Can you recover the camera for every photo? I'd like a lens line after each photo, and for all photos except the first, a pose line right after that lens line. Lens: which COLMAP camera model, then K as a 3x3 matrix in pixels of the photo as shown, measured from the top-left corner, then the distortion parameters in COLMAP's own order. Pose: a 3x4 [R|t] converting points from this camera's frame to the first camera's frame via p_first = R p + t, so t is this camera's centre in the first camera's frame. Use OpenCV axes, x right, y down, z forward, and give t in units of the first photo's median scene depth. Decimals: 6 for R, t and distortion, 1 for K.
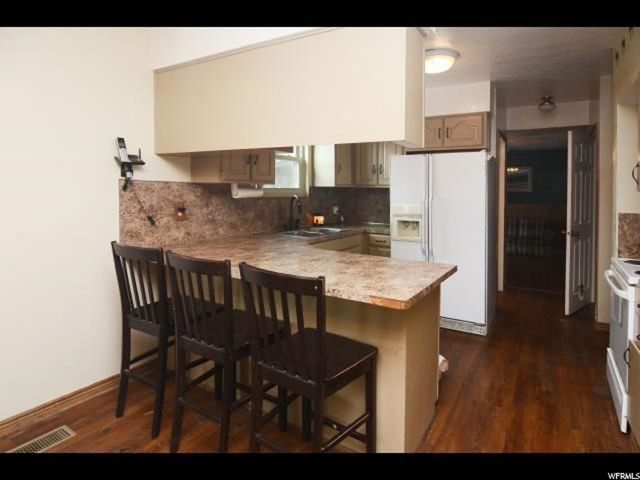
lens RADIAL K [[367.9, 0, 322.3], [0, 367.9, 240.0], [0, 0, 1]] dist [-0.005843, -0.005460]
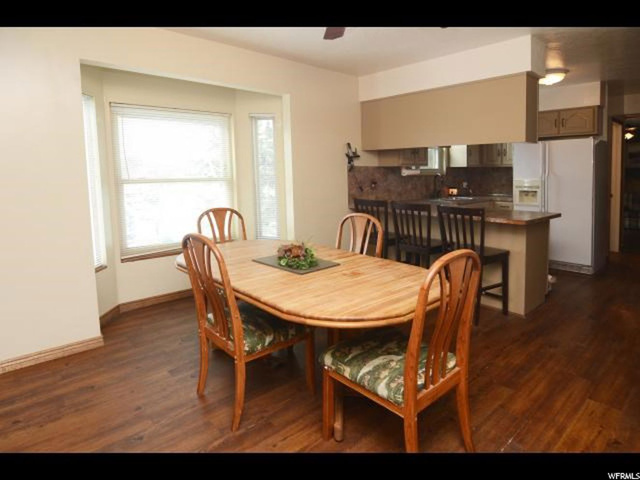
lens RADIAL K [[367.9, 0, 313.6], [0, 367.9, 207.3], [0, 0, 1]] dist [-0.005843, -0.005460]
pose [[0.953402, 0.008729, -0.301575, -0.109297], [-0.019942, 0.999219, -0.034122, 0.070279], [0.301042, 0.038546, 0.952832, -0.514939]]
